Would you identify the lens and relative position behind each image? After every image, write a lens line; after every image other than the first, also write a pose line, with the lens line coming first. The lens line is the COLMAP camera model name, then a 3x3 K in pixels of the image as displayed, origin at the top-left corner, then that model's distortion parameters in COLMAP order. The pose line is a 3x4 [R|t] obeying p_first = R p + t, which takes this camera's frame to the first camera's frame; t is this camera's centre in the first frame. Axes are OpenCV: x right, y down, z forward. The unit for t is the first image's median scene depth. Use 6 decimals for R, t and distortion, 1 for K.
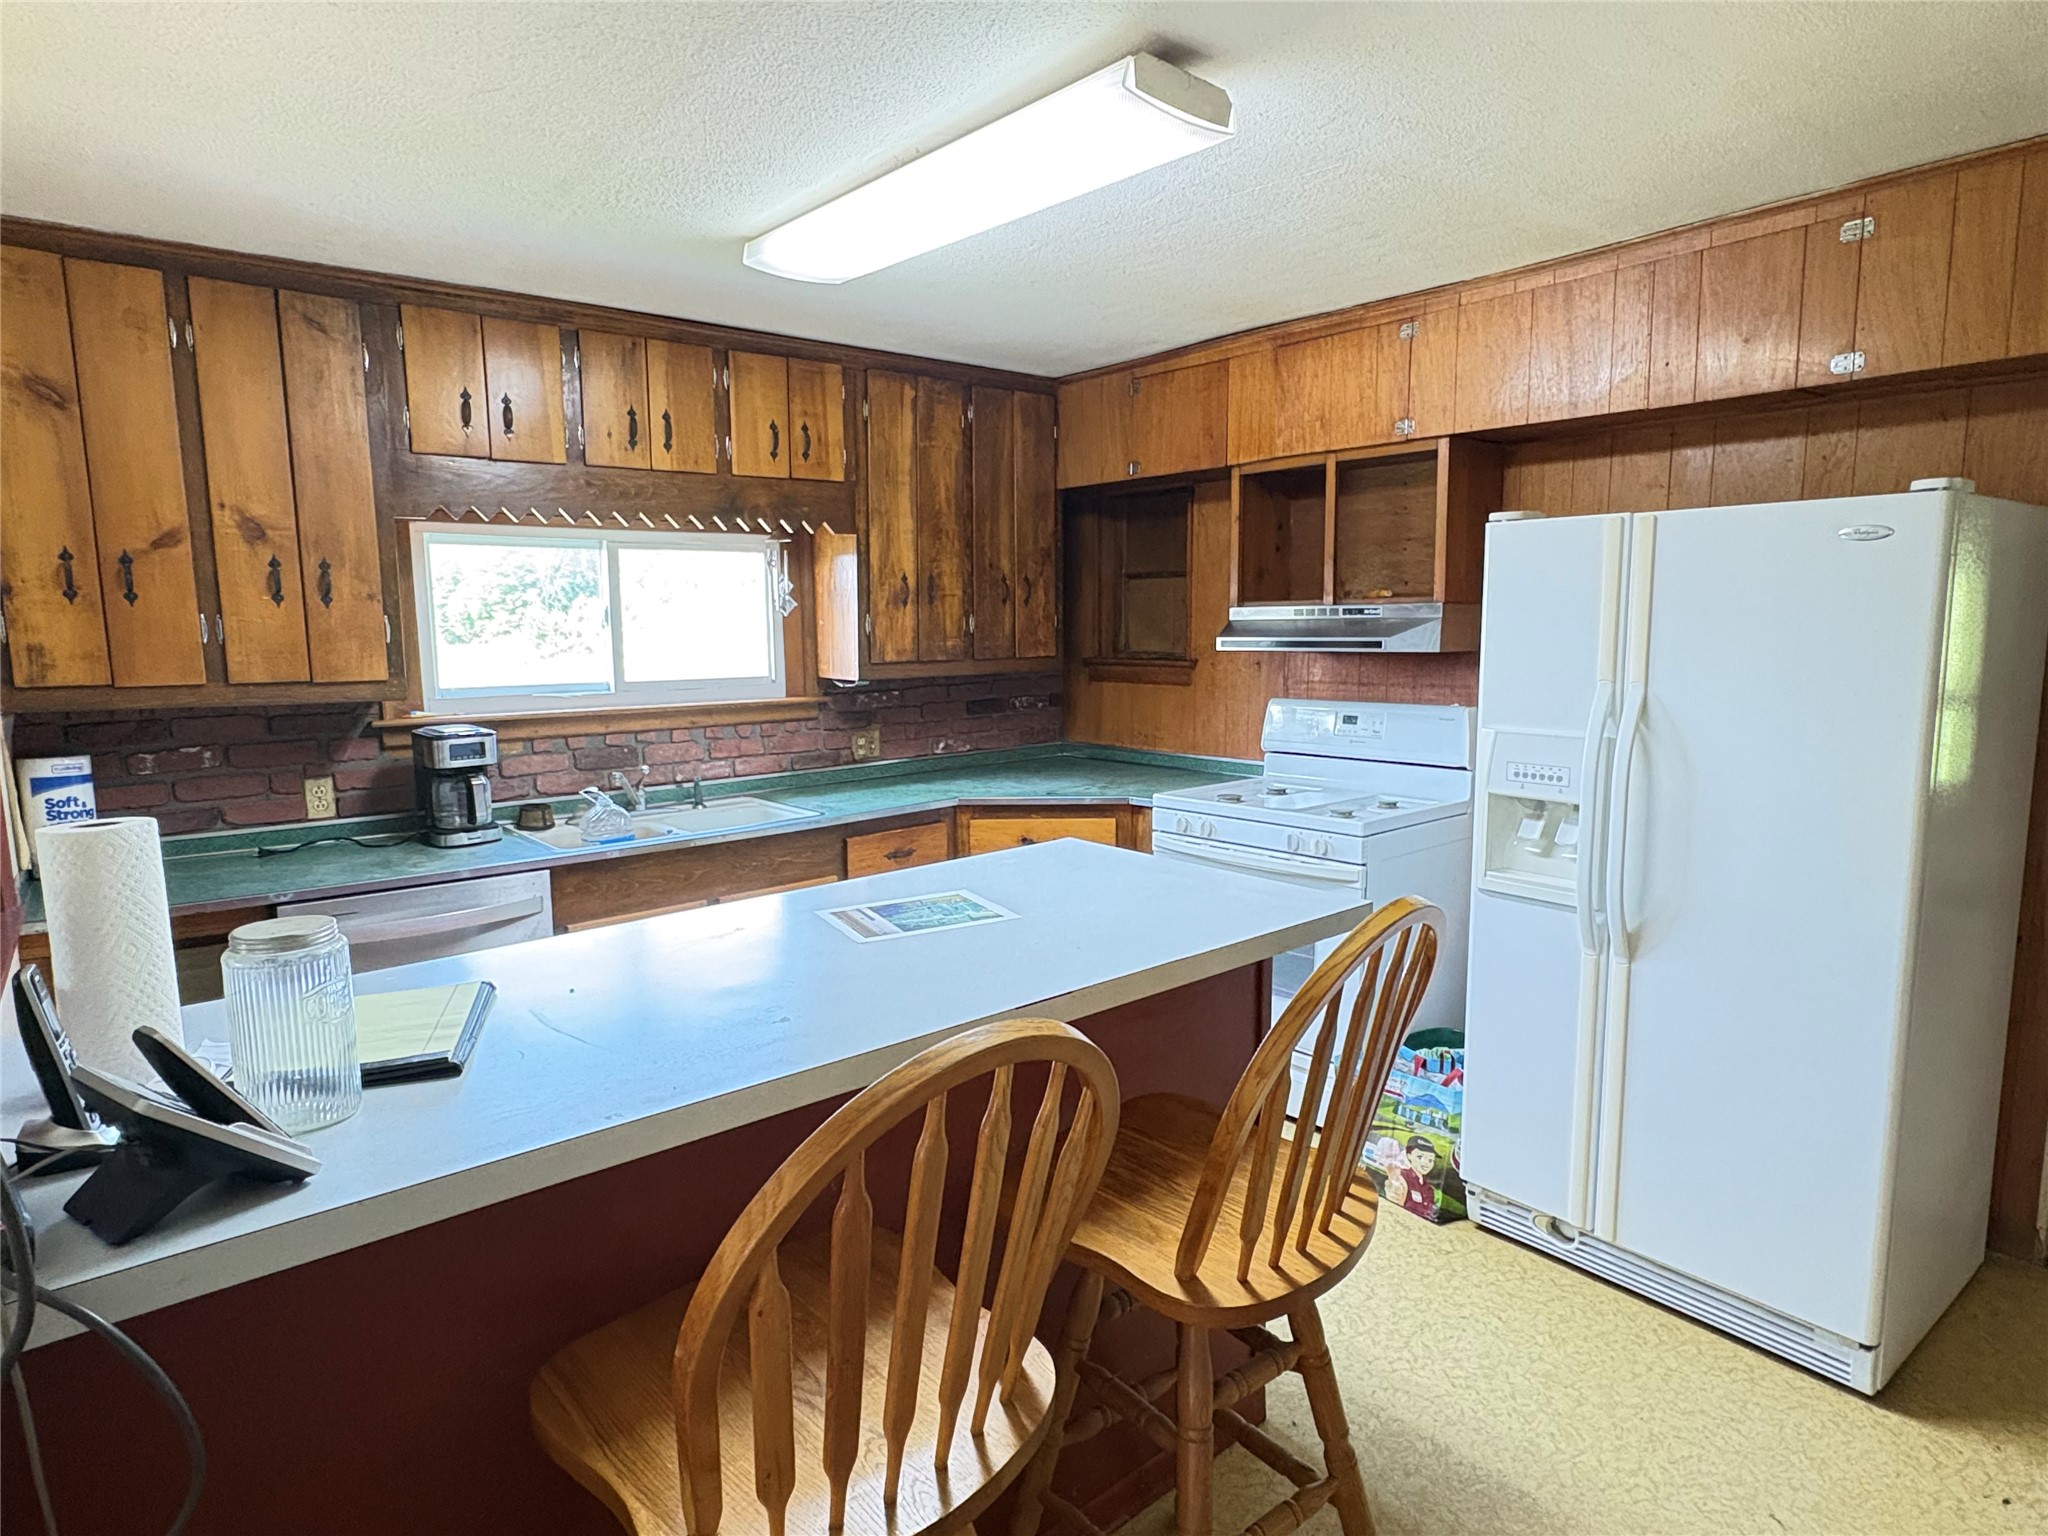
lens RADIAL K [[1139.5, 0, 1026.0], [0, 1139.5, 769.9], [0, 0, 1]] dist [-0.018787, 0.002959]
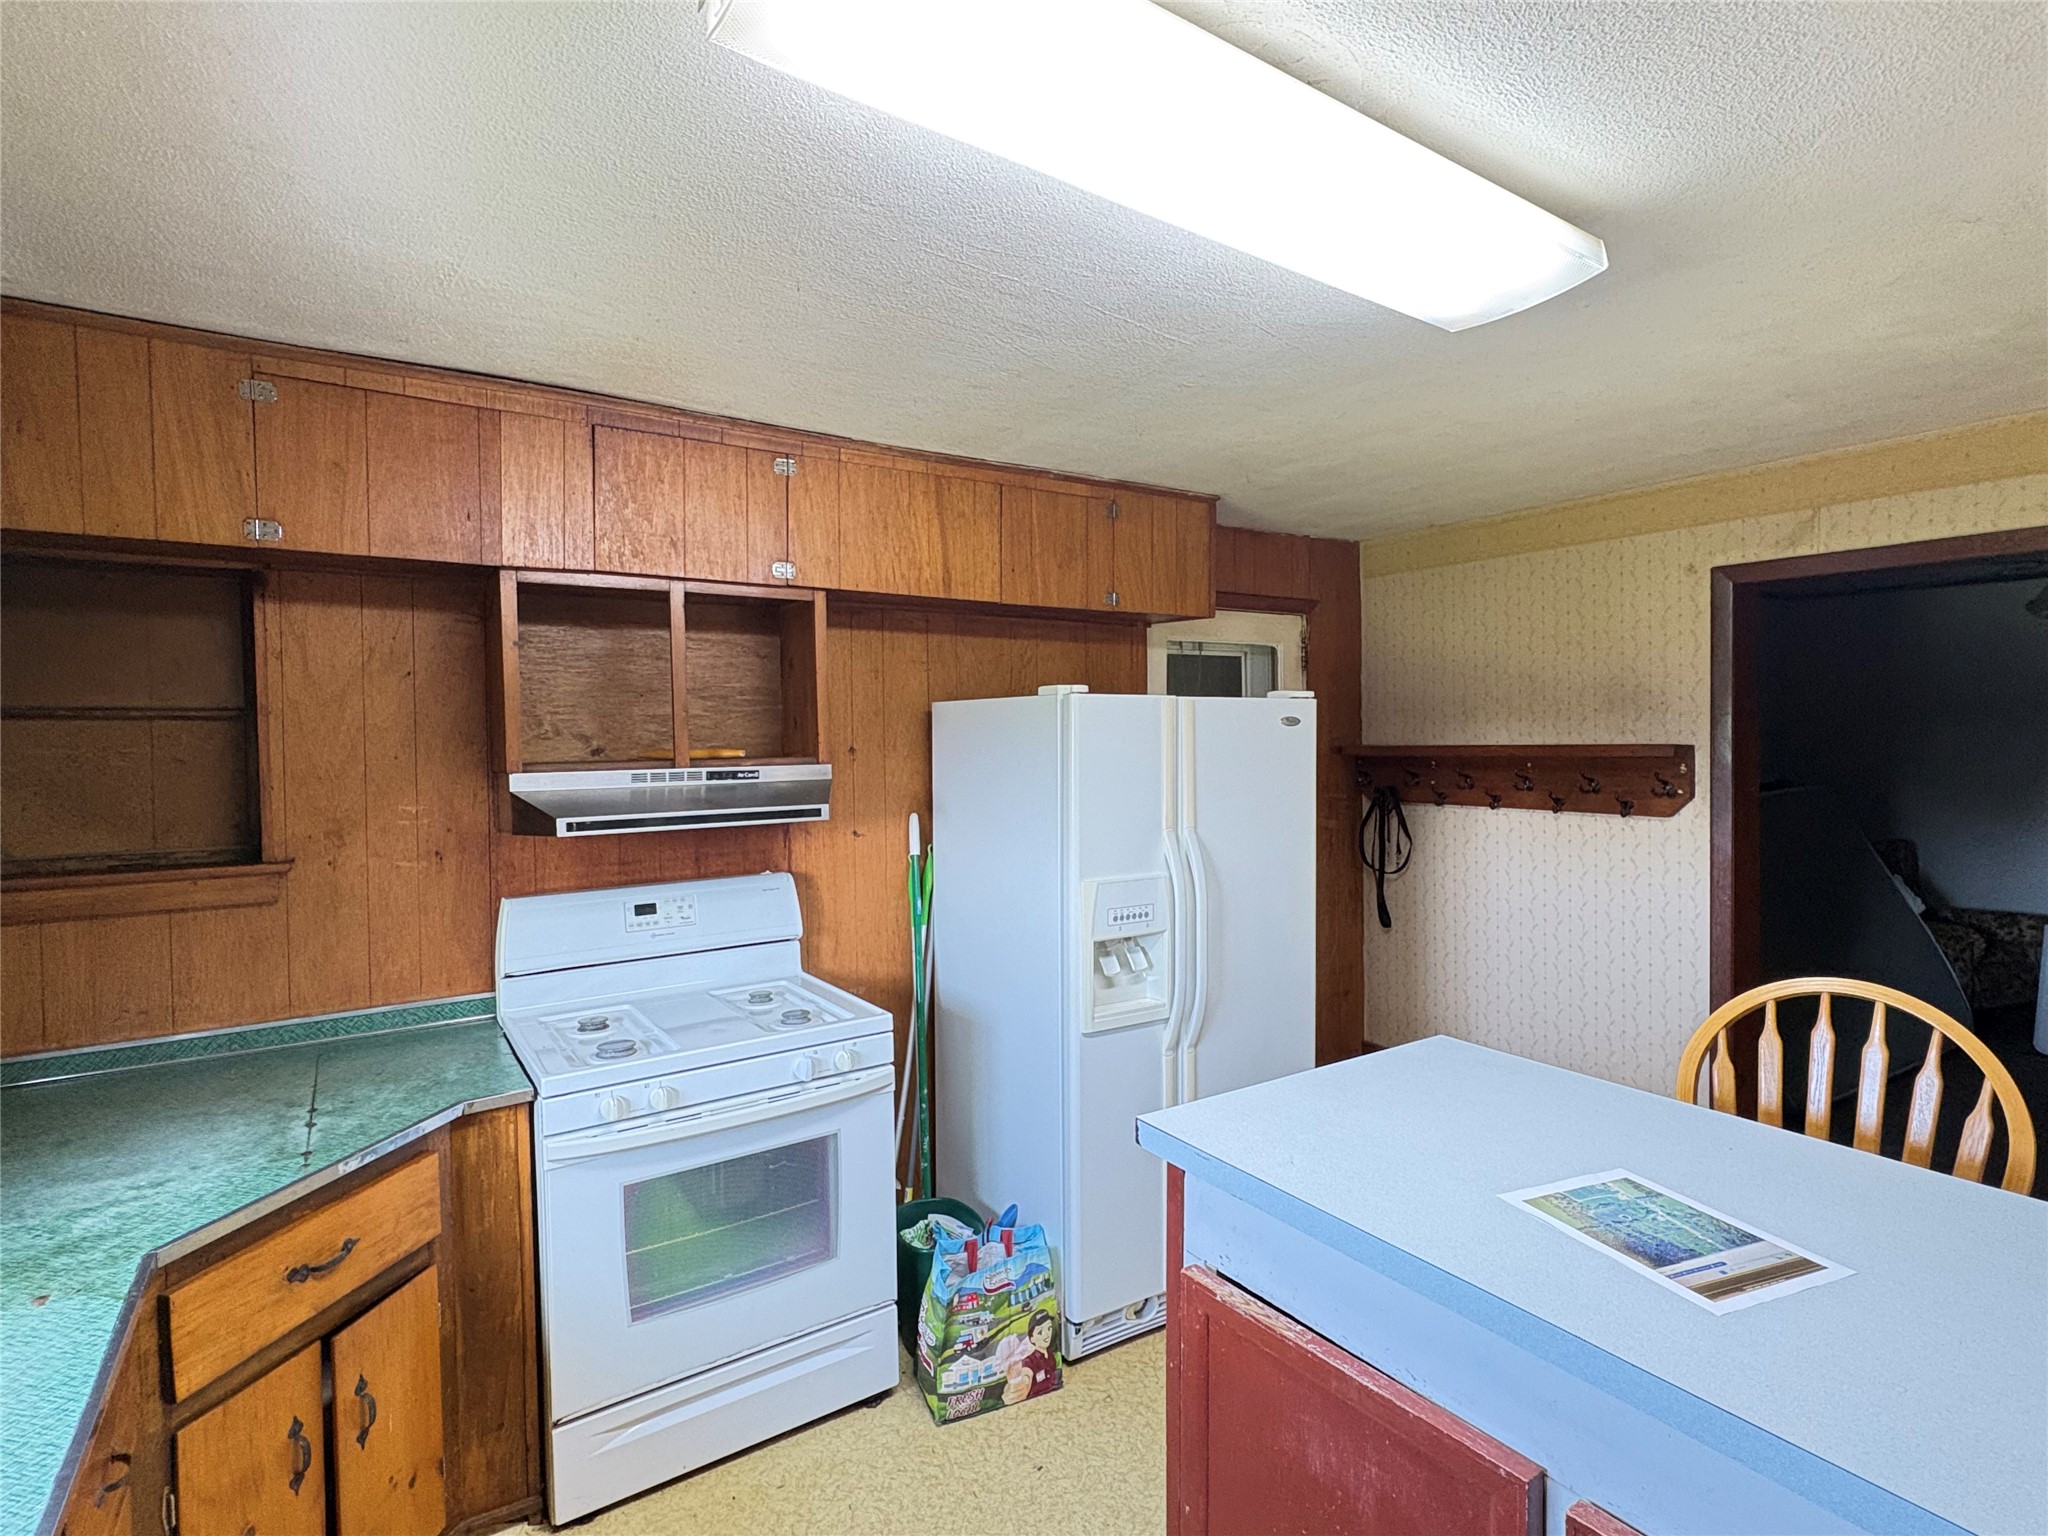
lens RADIAL K [[1007.5, 0, 1028.0], [0, 1007.5, 765.4], [0, 0, 1]] dist [-0.003275, 0.000092]
pose [[0.118918, -0.018987, 0.992722, -0.460471], [0.139319, 0.990245, 0.002251, -0.131124], [-0.983081, 0.138037, 0.120404, 0.774706]]
